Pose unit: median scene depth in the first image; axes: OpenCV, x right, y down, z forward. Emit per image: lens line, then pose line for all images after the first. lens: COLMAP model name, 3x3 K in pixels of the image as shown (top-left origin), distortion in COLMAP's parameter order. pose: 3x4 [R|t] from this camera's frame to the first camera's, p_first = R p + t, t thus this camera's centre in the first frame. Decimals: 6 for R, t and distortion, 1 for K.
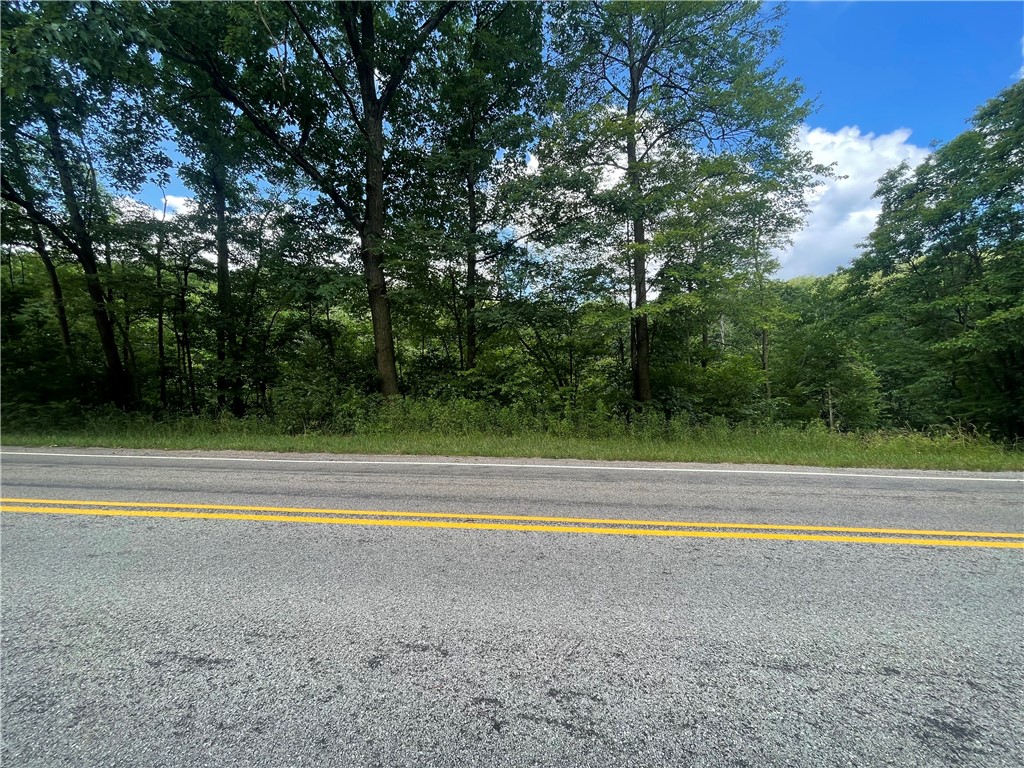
lens RADIAL K [[409.6, 0, 510.3], [0, 409.6, 382.9], [0, 0, 1]] dist [-0.000838, -0.000069]
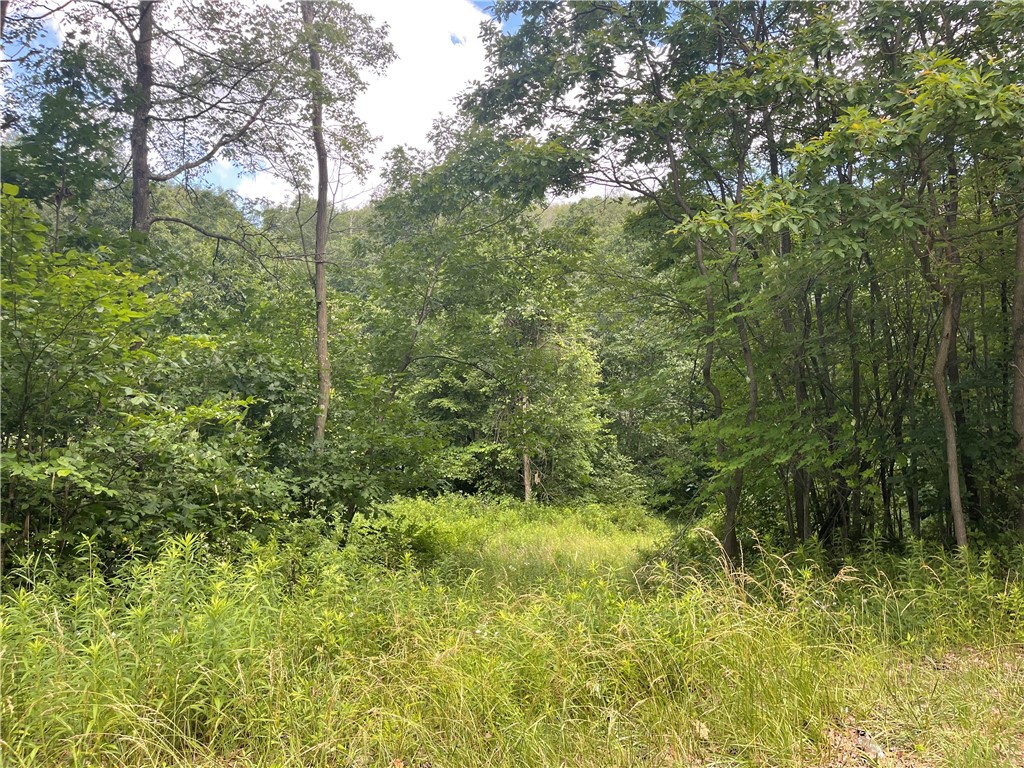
lens RADIAL K [[751.7, 0, 512.6], [0, 751.7, 376.1], [0, 0, 1]] dist [0.007860, 0.000174]
pose [[0.832271, 0.039654, 0.552950, 0.274979], [-0.055219, 0.998408, 0.011514, -0.004633], [-0.551613, -0.040116, 0.833135, 0.259615]]
